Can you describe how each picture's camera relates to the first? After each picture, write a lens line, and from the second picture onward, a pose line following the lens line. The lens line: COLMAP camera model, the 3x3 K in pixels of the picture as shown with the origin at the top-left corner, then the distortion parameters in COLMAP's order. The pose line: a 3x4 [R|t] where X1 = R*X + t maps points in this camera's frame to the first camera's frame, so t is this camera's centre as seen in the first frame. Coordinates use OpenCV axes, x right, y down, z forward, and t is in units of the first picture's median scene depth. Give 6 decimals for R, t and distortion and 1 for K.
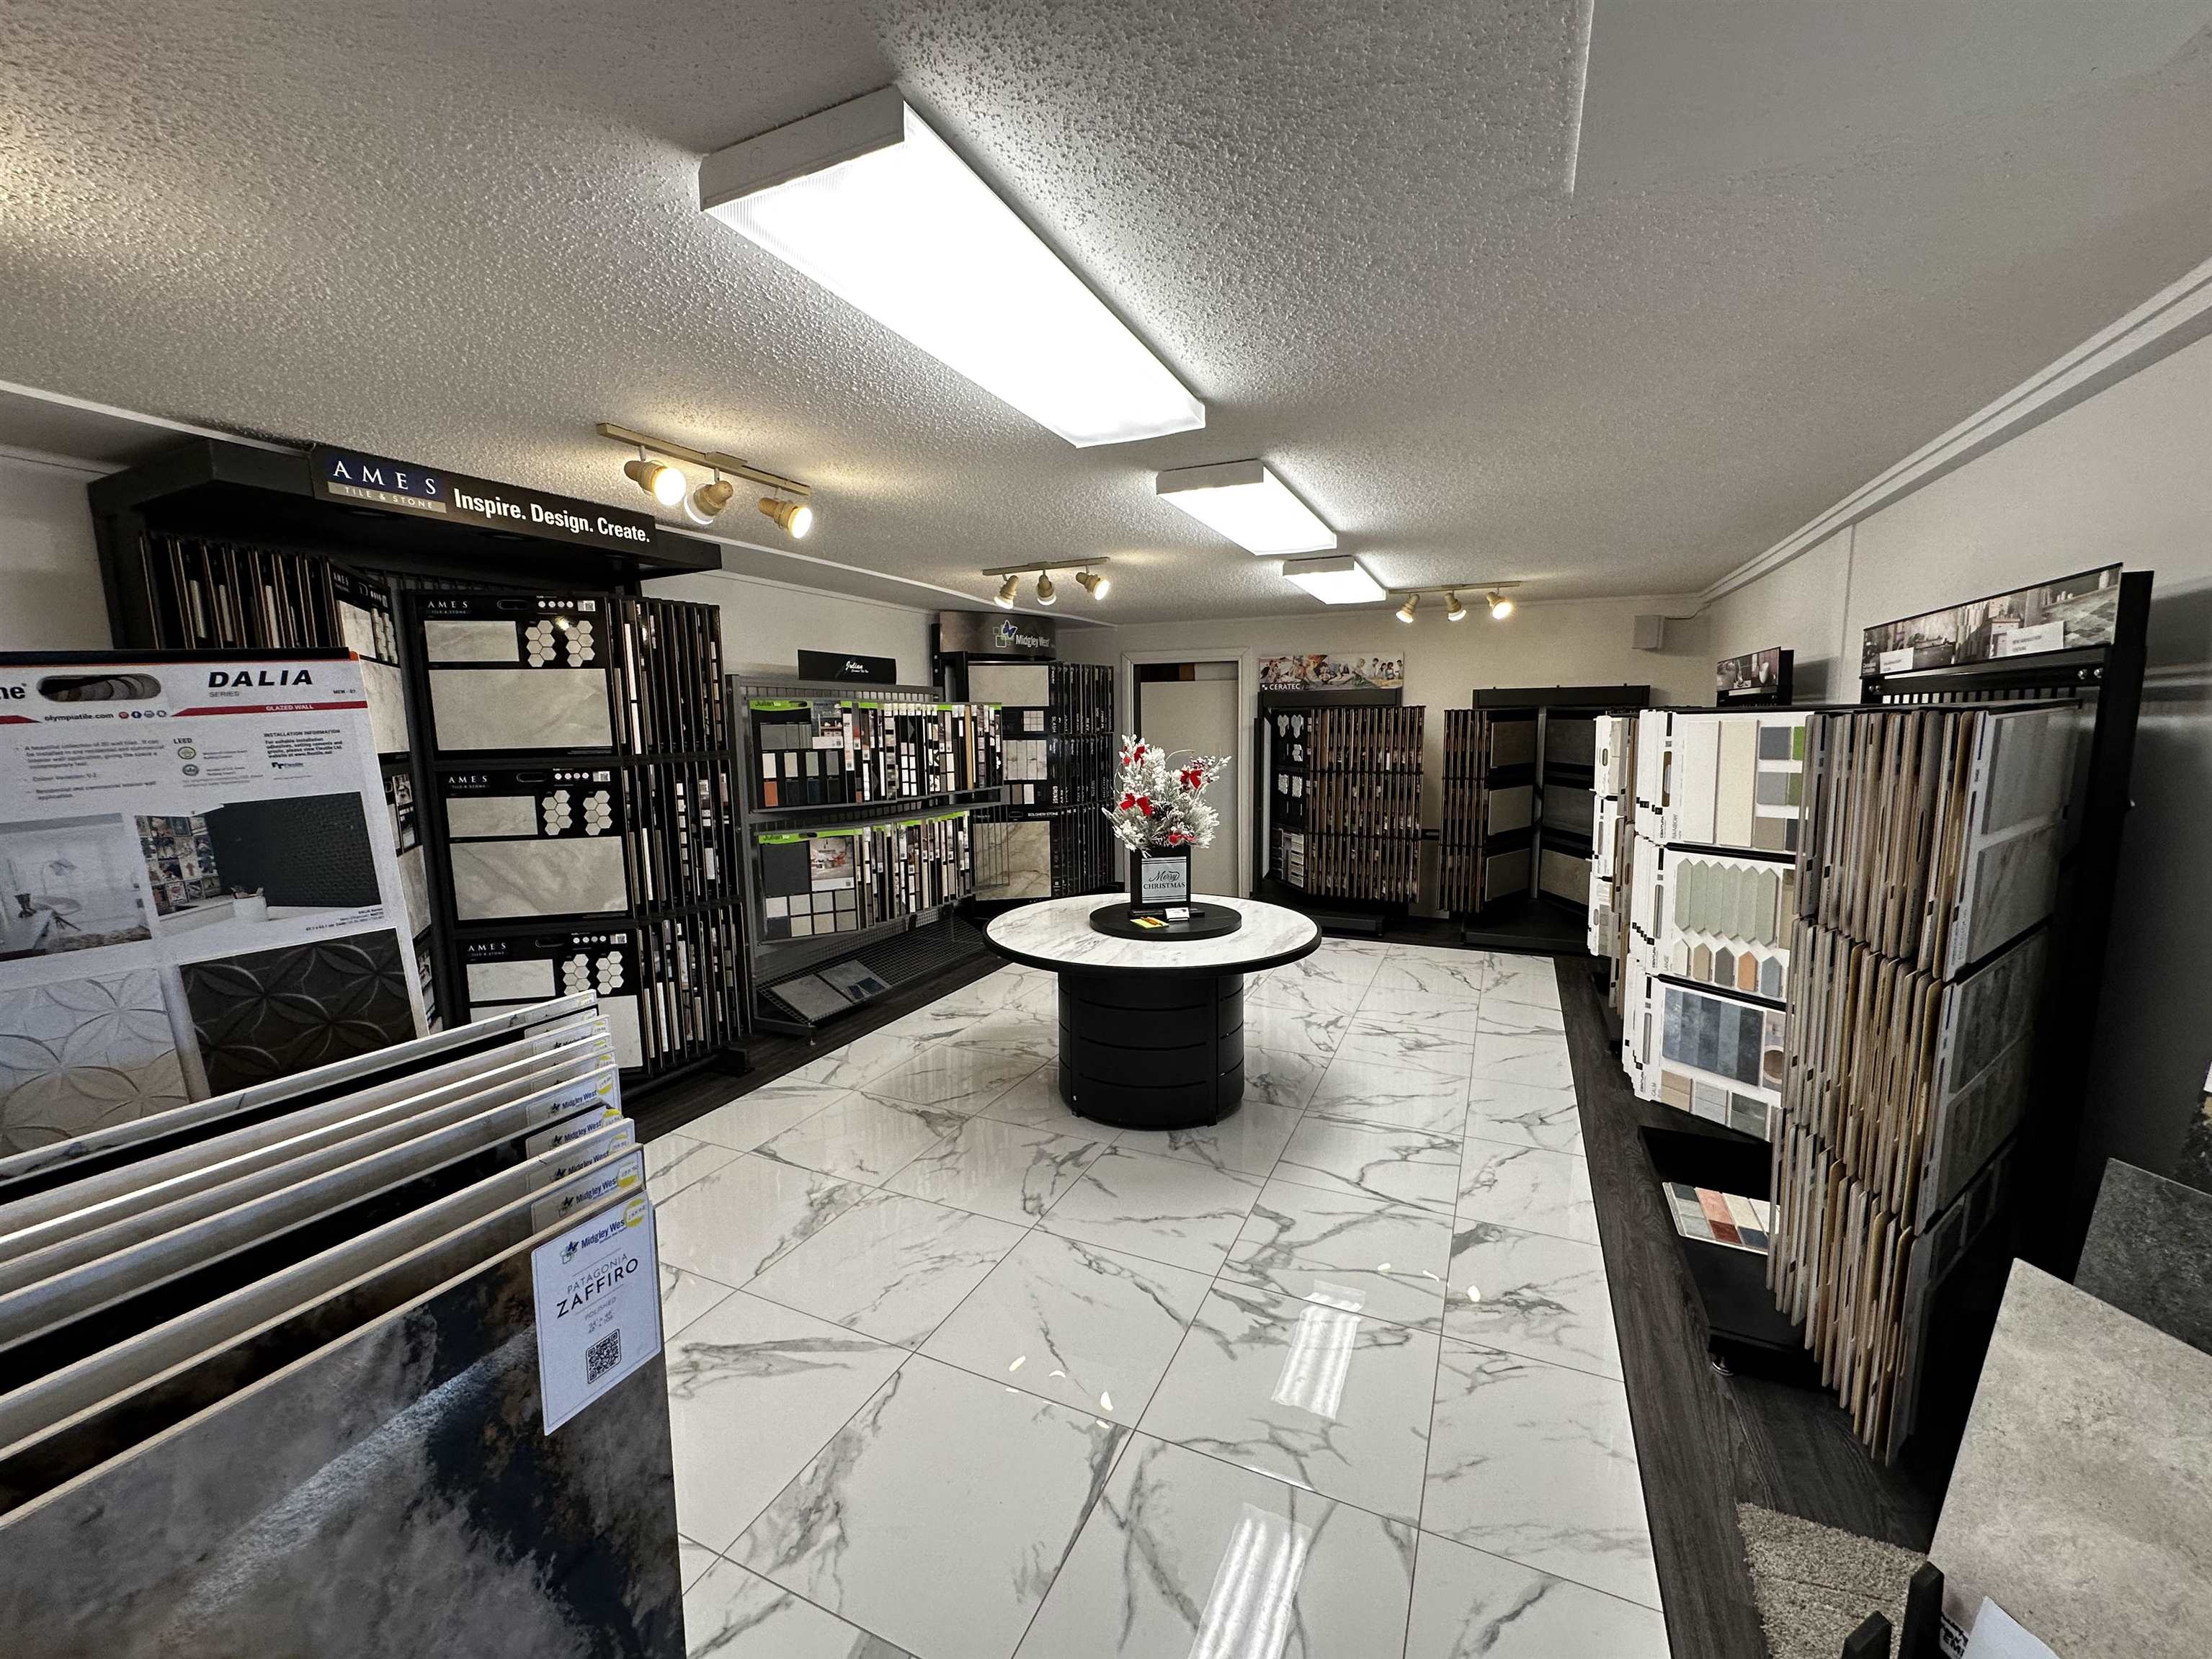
lens RADIAL K [[881.4, 0, 1105.6], [0, 881.4, 831.4], [0, 0, 1]] dist [-0.003511, 0.000801]
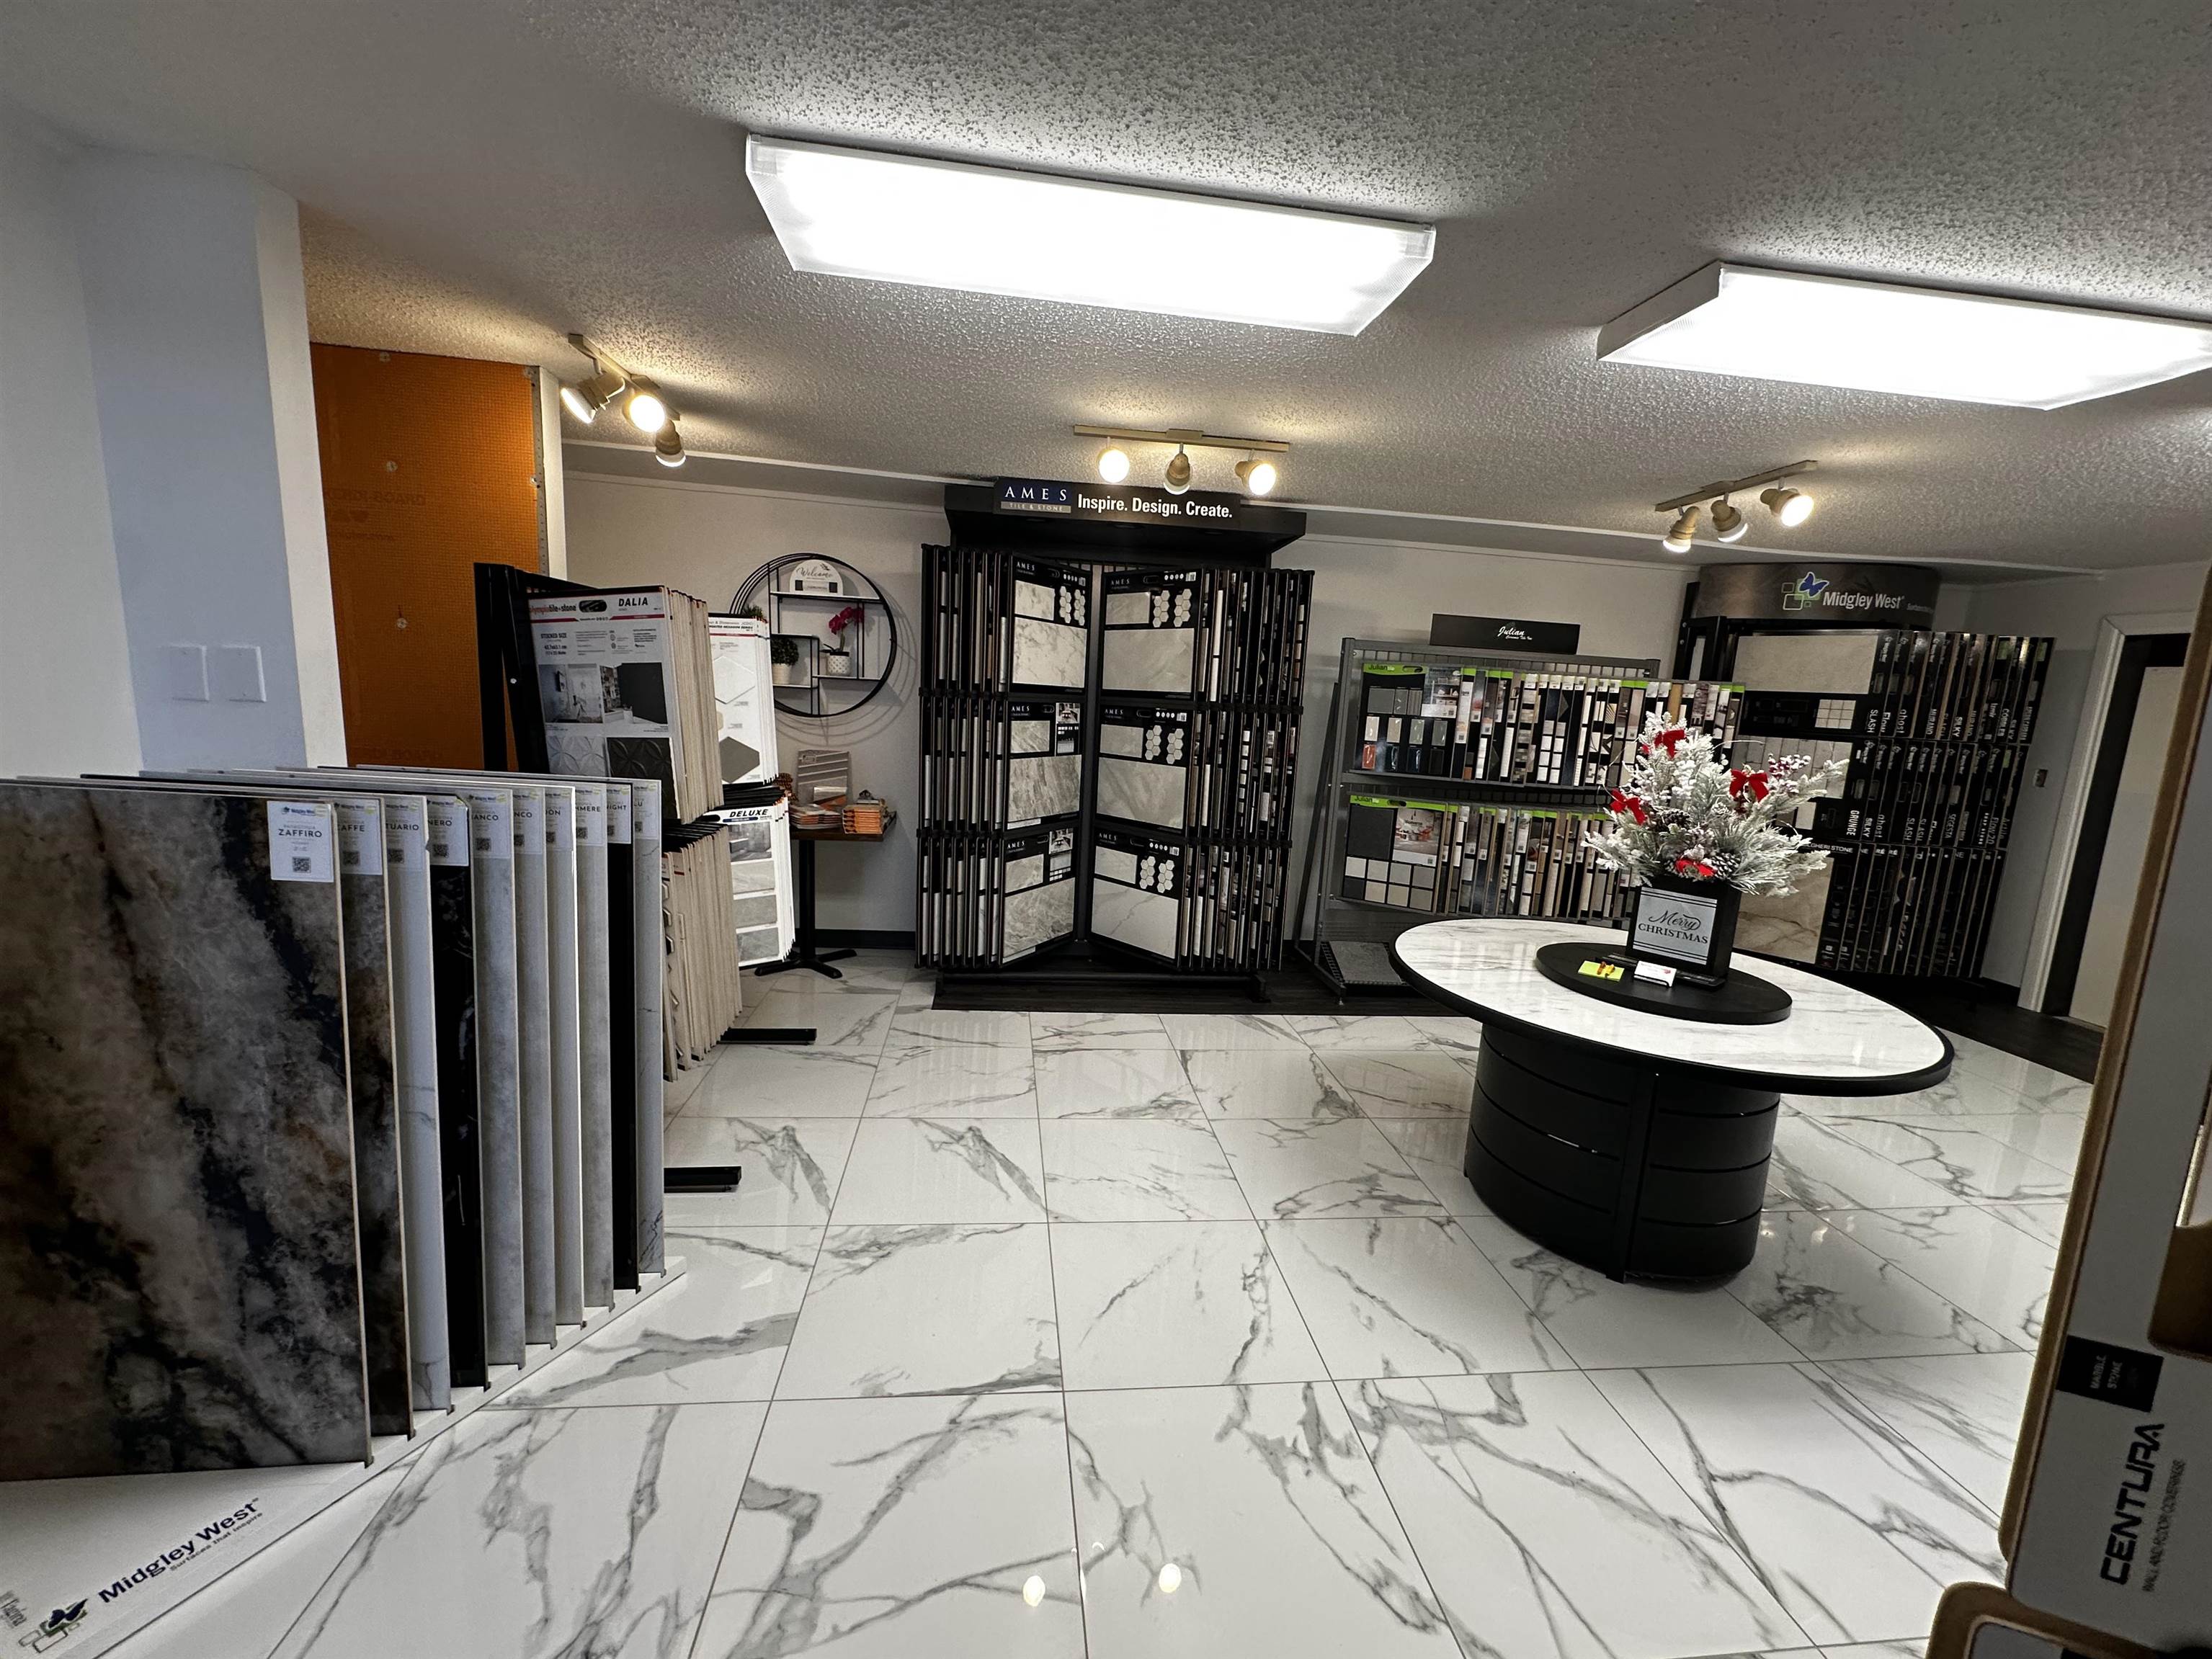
lens RADIAL K [[881.4, 0, 1105.6], [0, 881.4, 831.4], [0, 0, 1]] dist [-0.003511, 0.000801]
pose [[0.519103, 0.175222, -0.836558, 0.394148], [-0.167210, 0.980667, 0.101648, -0.012284], [0.838196, 0.087115, 0.538367, 0.245534]]
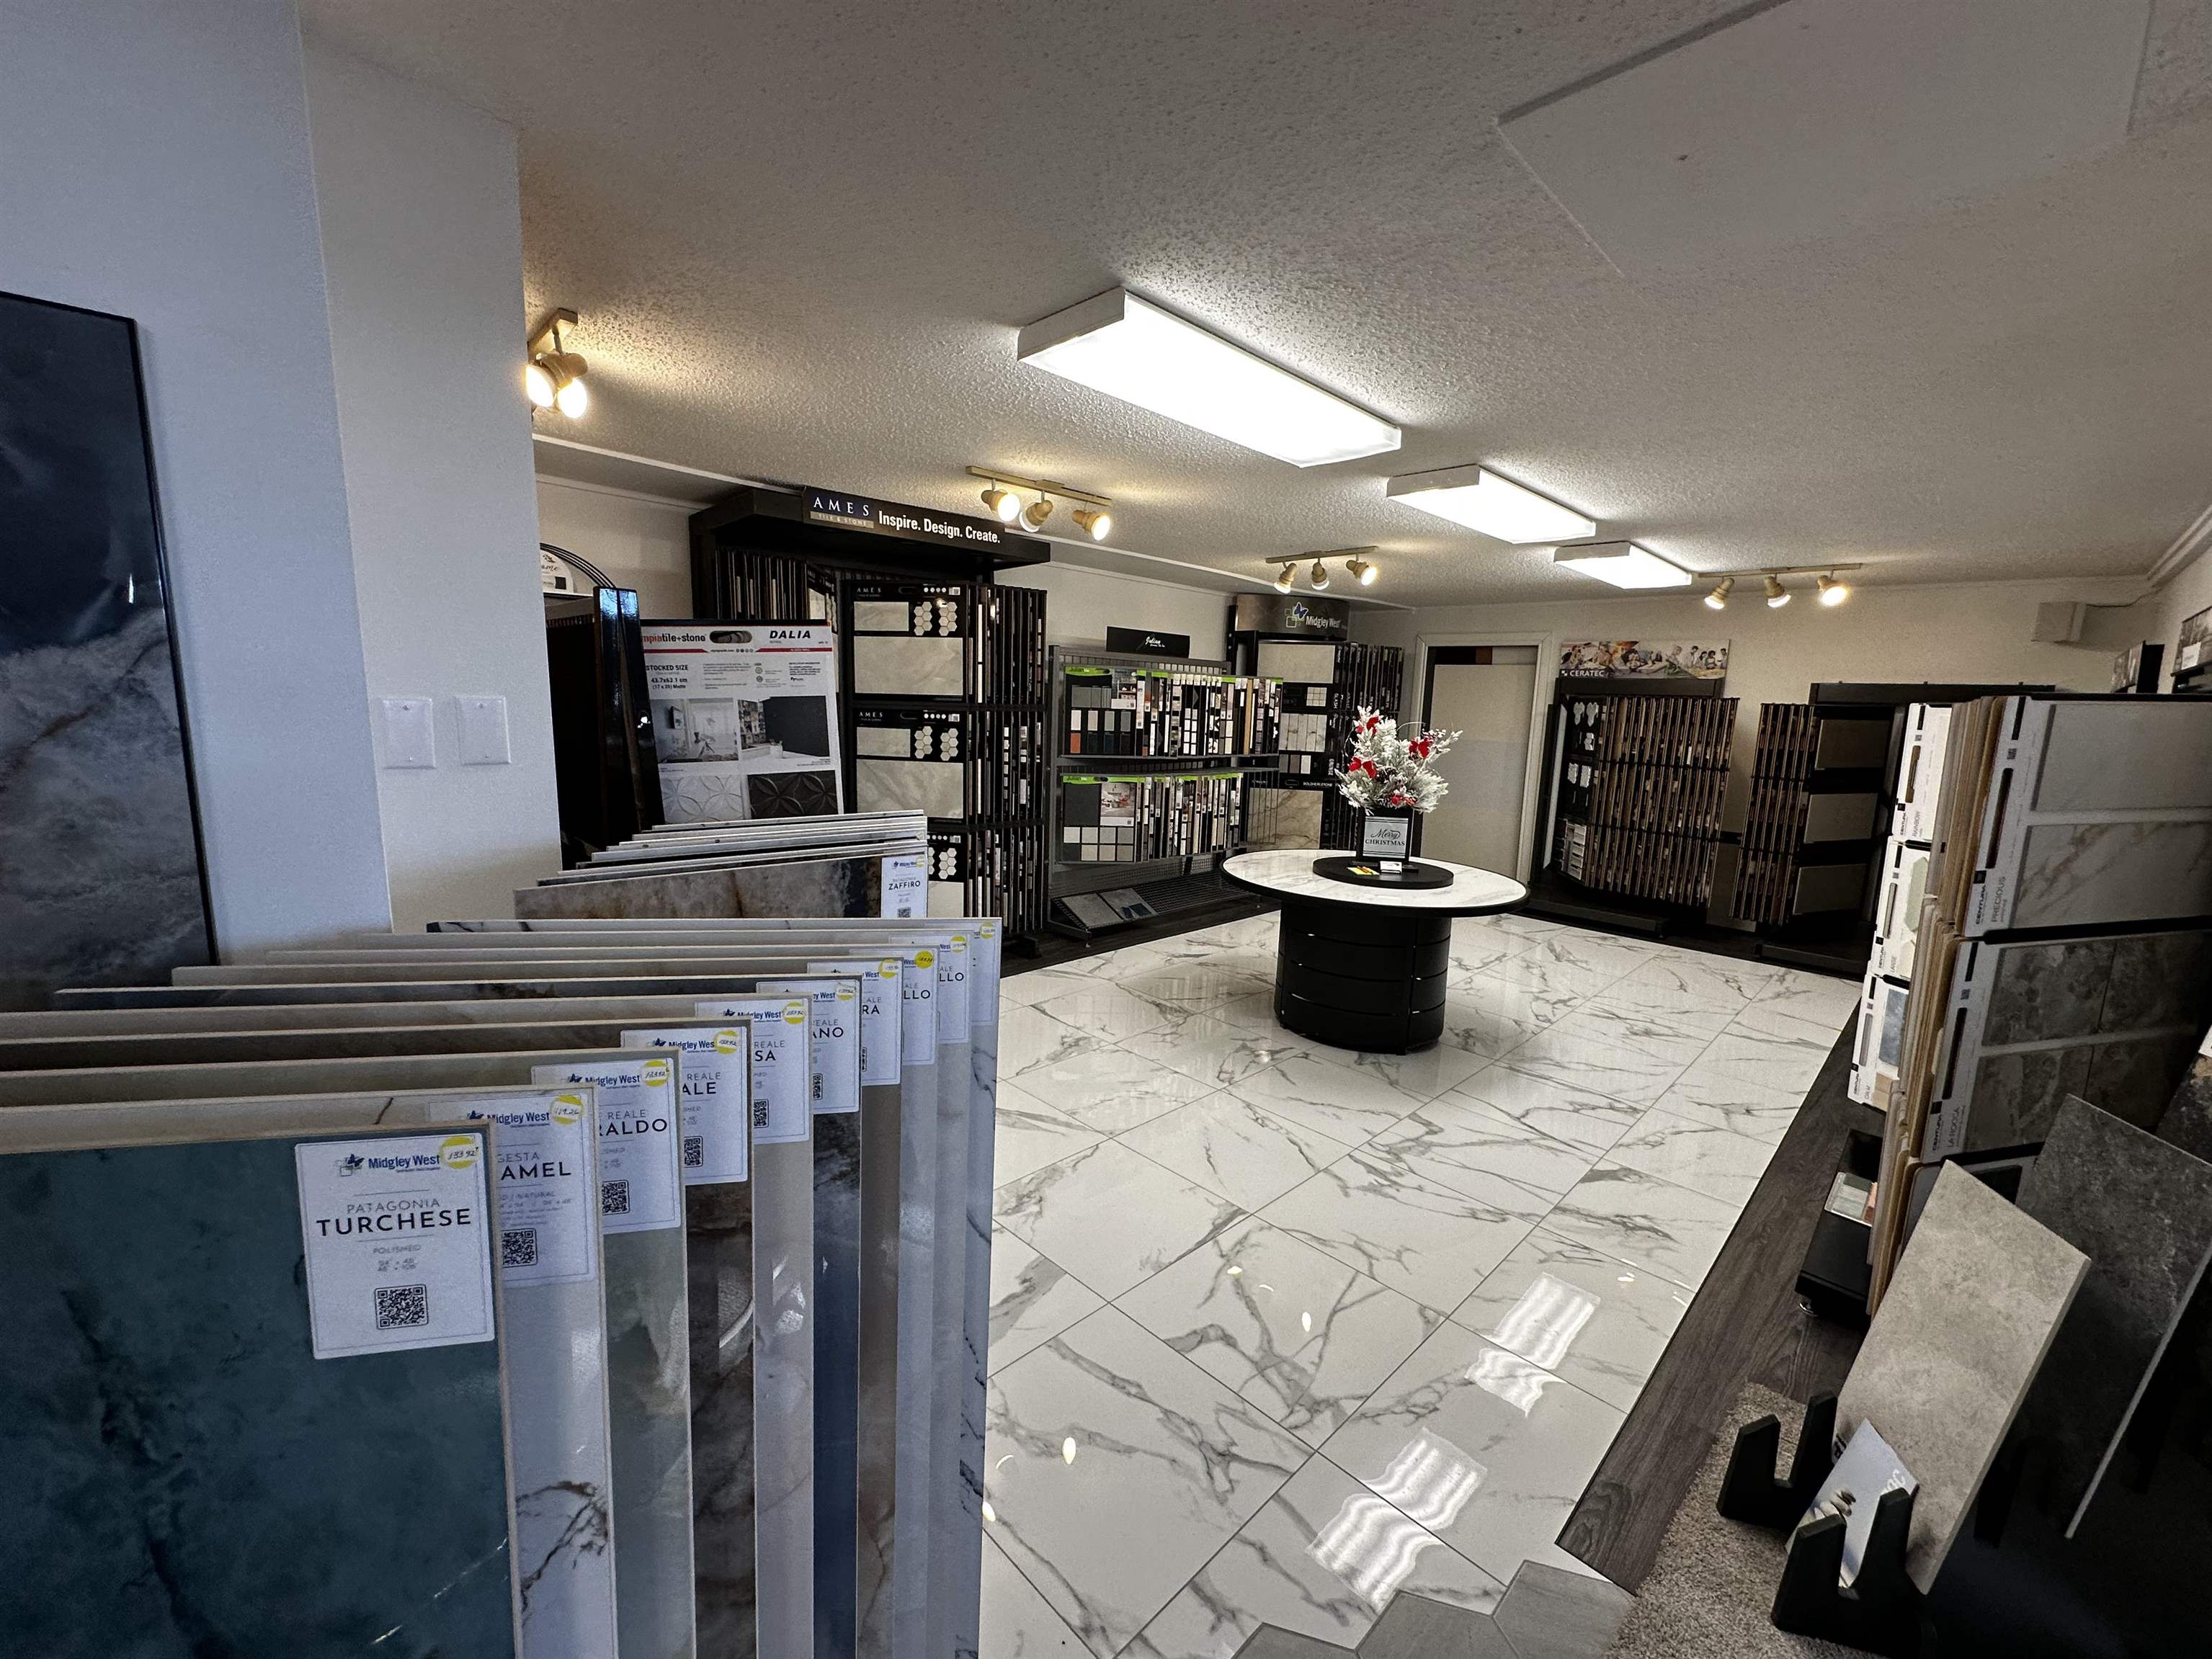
lens RADIAL K [[881.4, 0, 1105.6], [0, 881.4, 831.4], [0, 0, 1]] dist [-0.003511, 0.000801]
pose [[0.932224, 0.096847, -0.348682, 0.123698], [-0.089319, 0.995291, 0.037643, 0.036761], [0.350686, -0.003947, 0.936485, -0.173178]]
